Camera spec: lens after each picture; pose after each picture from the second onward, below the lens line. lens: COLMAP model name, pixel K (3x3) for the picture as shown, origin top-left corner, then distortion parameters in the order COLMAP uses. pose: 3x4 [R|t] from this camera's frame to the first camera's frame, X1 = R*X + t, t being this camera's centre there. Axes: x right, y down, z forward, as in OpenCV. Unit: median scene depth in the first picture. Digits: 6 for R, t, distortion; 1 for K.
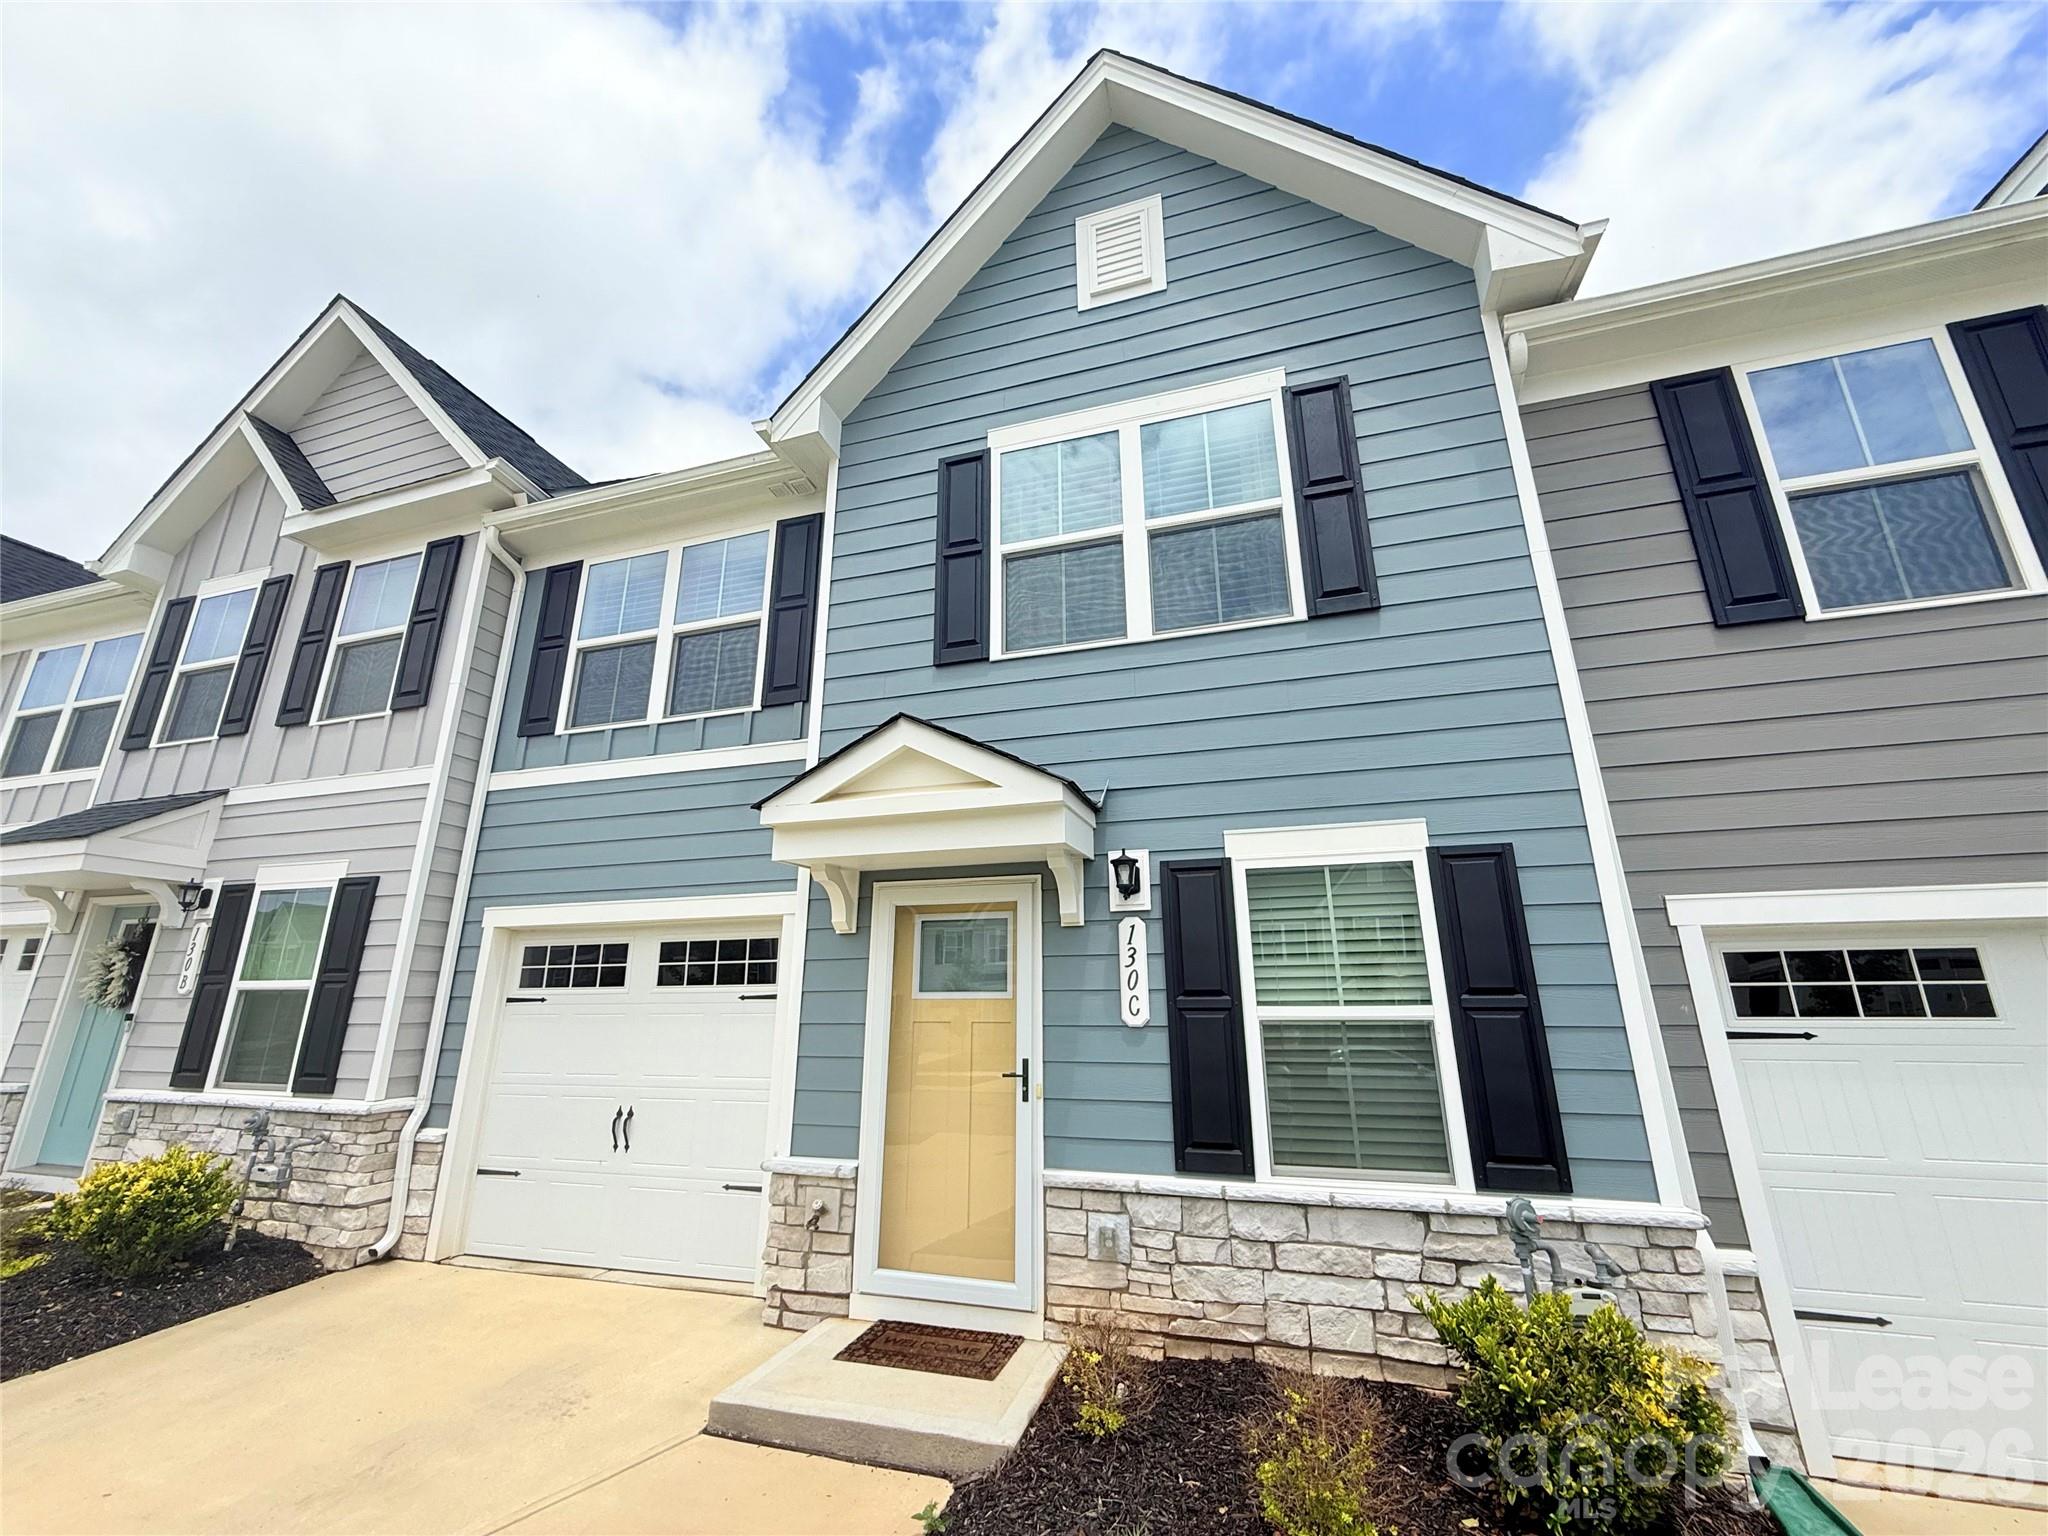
lens RADIAL K [[817.5, 0, 1033.5], [0, 817.5, 756.8], [0, 0, 1]] dist [-0.001856, 0.000765]
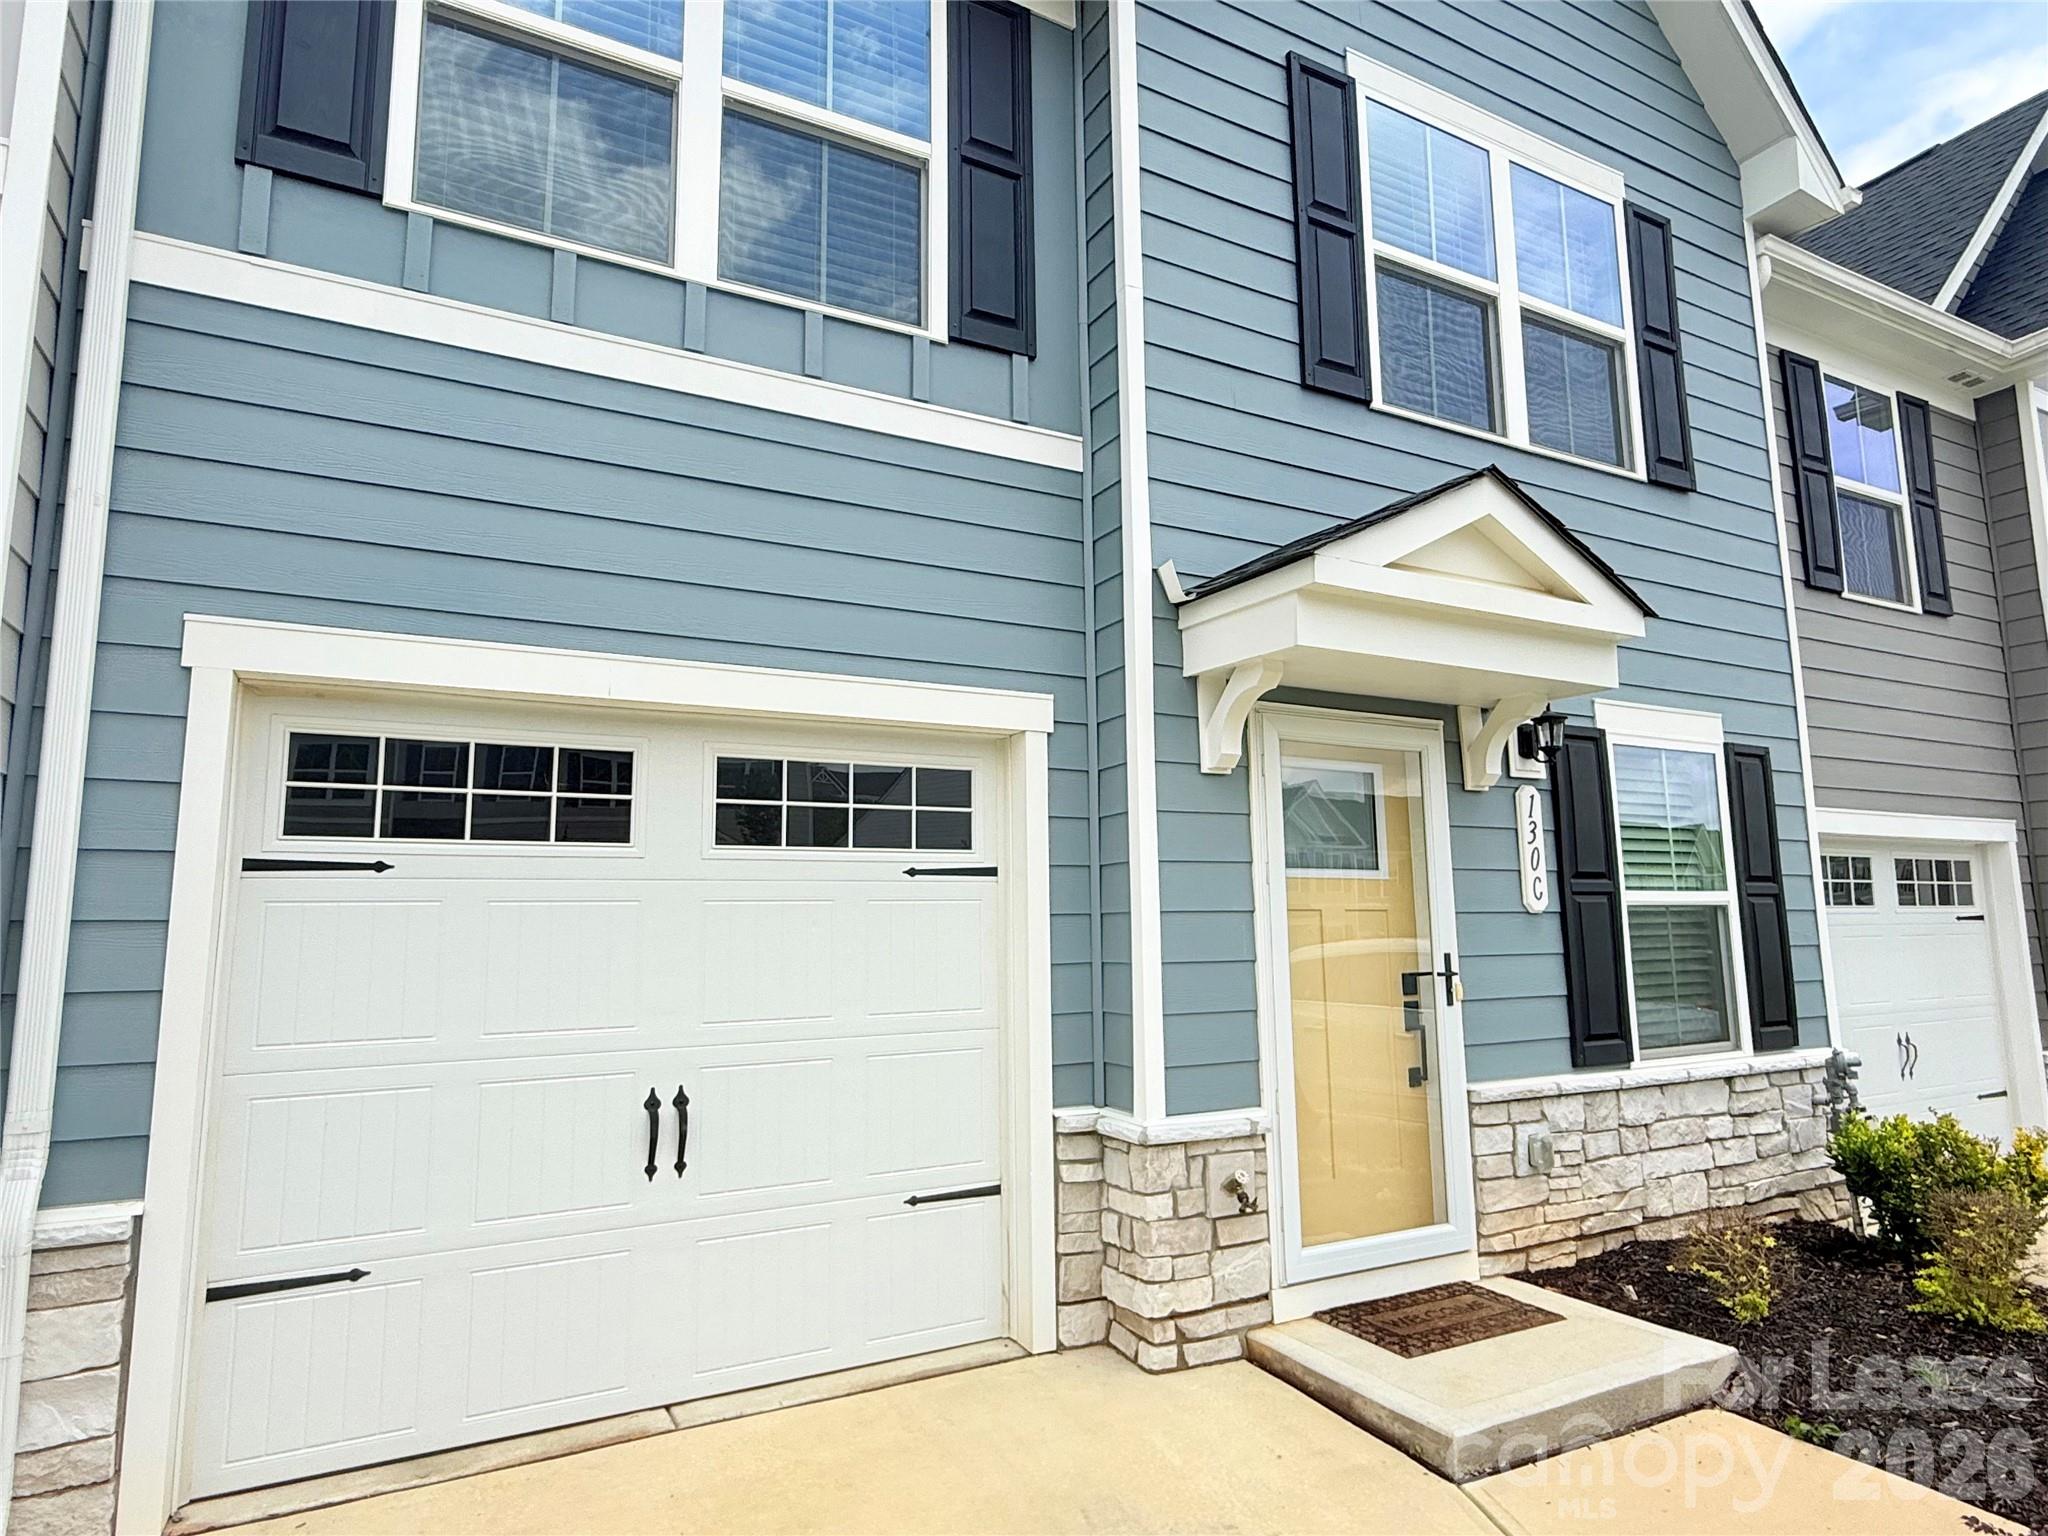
lens RADIAL K [[1172.5, 0, 1012.8], [0, 1172.5, 750.9], [0, 0, 1]] dist [-0.001463, -0.000922]
pose [[0.701283, 0.102312, 0.705503, -1.062809], [-0.200588, 0.977983, 0.057561, 0.193738], [-0.684081, -0.181882, 0.706366, 0.514538]]
